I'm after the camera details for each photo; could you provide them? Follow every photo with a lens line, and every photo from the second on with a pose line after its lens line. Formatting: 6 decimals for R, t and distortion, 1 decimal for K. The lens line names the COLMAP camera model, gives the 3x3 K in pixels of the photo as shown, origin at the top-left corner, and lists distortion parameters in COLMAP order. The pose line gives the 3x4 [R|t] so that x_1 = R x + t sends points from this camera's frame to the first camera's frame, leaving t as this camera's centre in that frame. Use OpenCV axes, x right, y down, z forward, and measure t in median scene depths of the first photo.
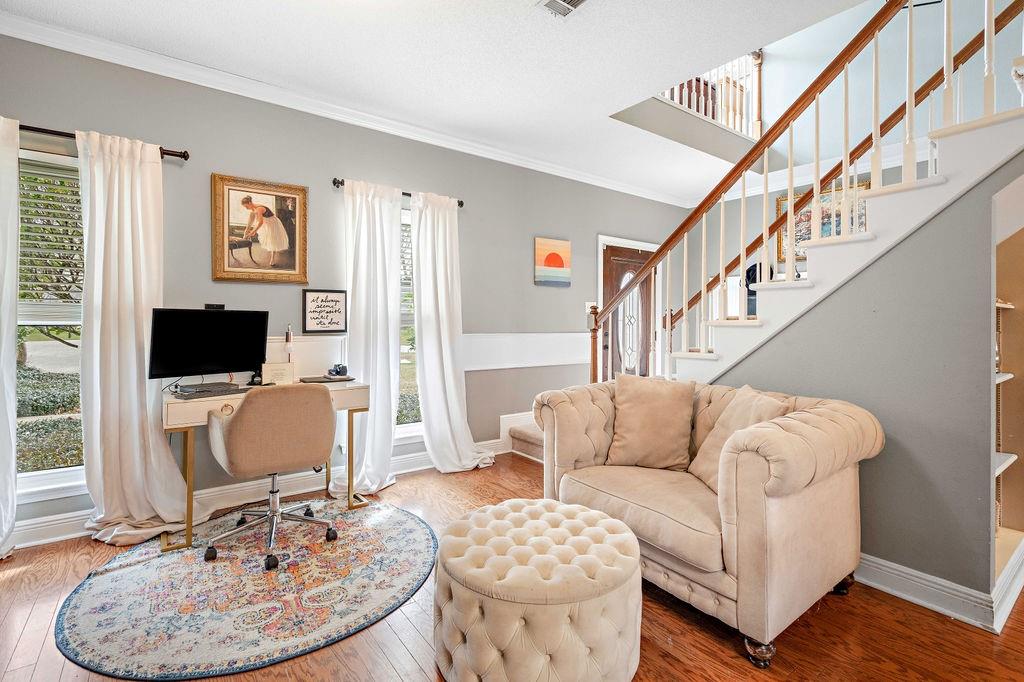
lens RADIAL K [[479.1, 0, 517.2], [0, 479.1, 326.3], [0, 0, 1]] dist [-0.000506, -0.000130]
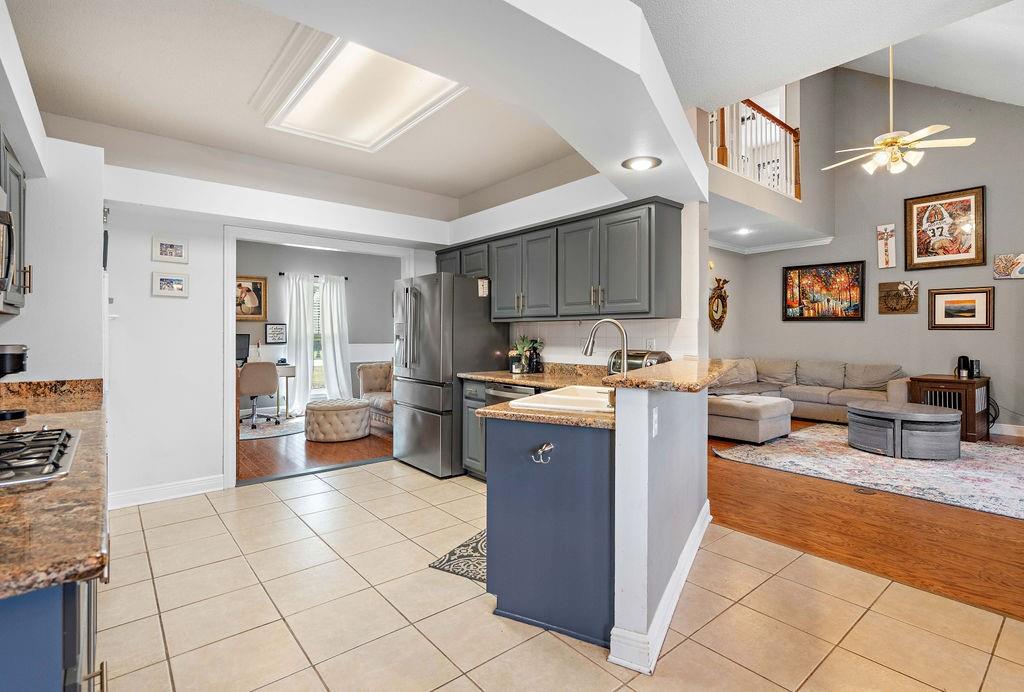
lens RADIAL K [[491.3, 0, 524.3], [0, 491.3, 340.1], [0, 0, 1]] dist [-0.002551, -0.000374]
pose [[0.998078, -0.007971, 0.061451, 0.603201], [0.007838, 0.999966, 0.002414, 0.001248], [-0.061468, -0.001928, 0.998107, -1.327811]]
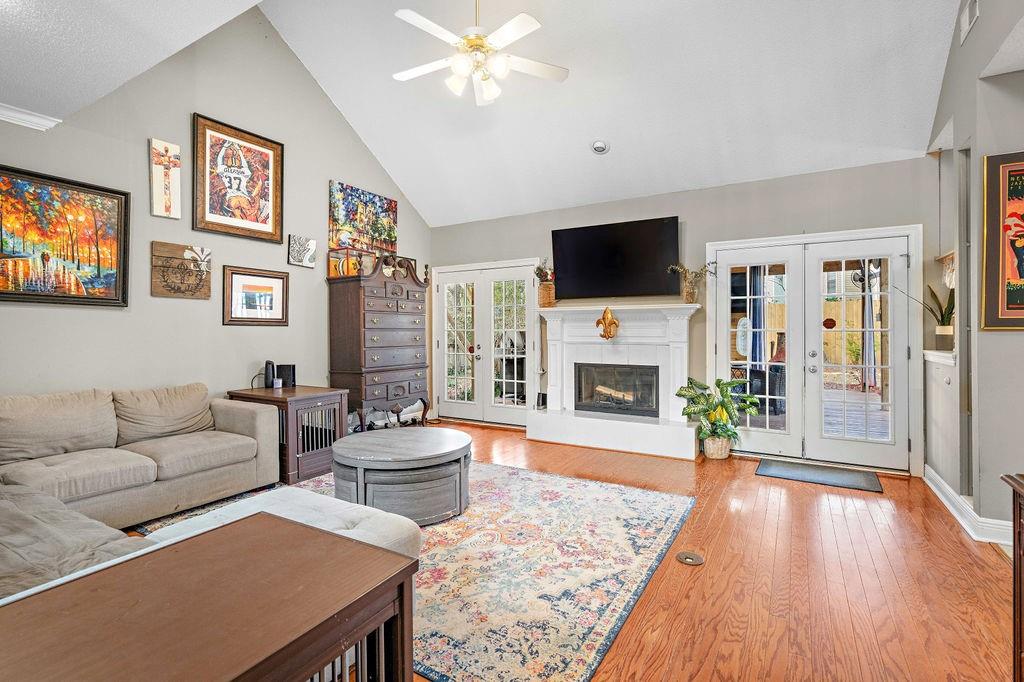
lens RADIAL K [[479.1, 0, 517.2], [0, 479.1, 326.3], [0, 0, 1]] dist [-0.000506, -0.000130]
pose [[-0.385226, -0.001656, 0.922821, 0.865979], [0.008749, 0.999947, 0.005446, -0.020556], [-0.922781, 0.010172, -0.385191, 0.380179]]
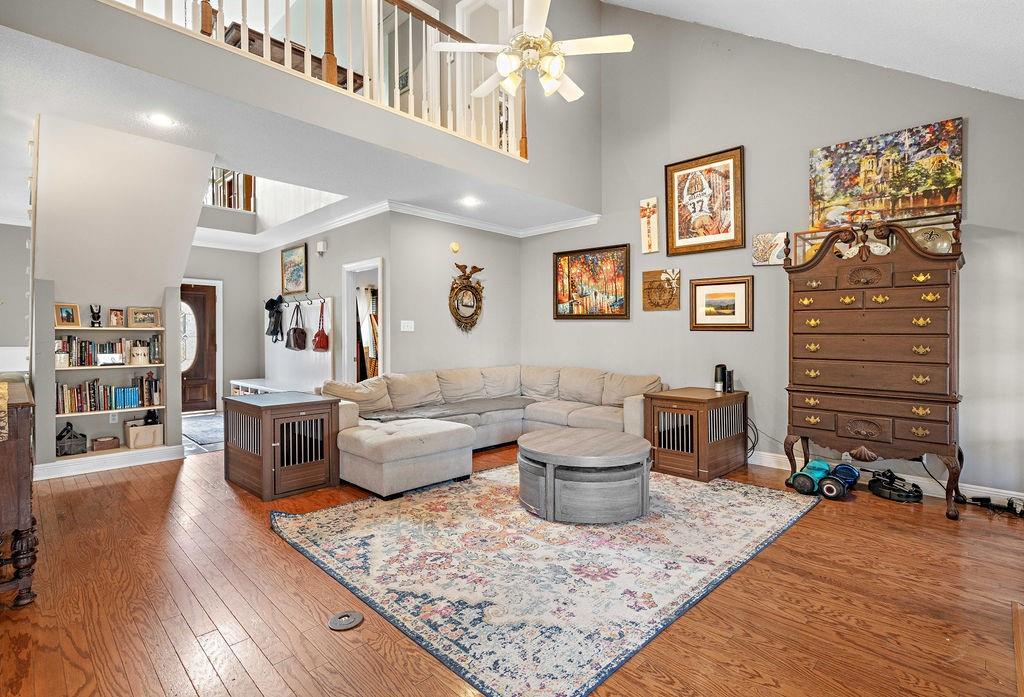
lens RADIAL K [[487.2, 0, 530.6], [0, 487.2, 338.5], [0, 0, 1]] dist [-0.001245, 0.000185]
pose [[0.985490, -0.005126, 0.169654, 1.629990], [0.005535, 0.999983, -0.001935, 0.002425], [-0.169641, 0.002846, 0.985502, -0.877137]]
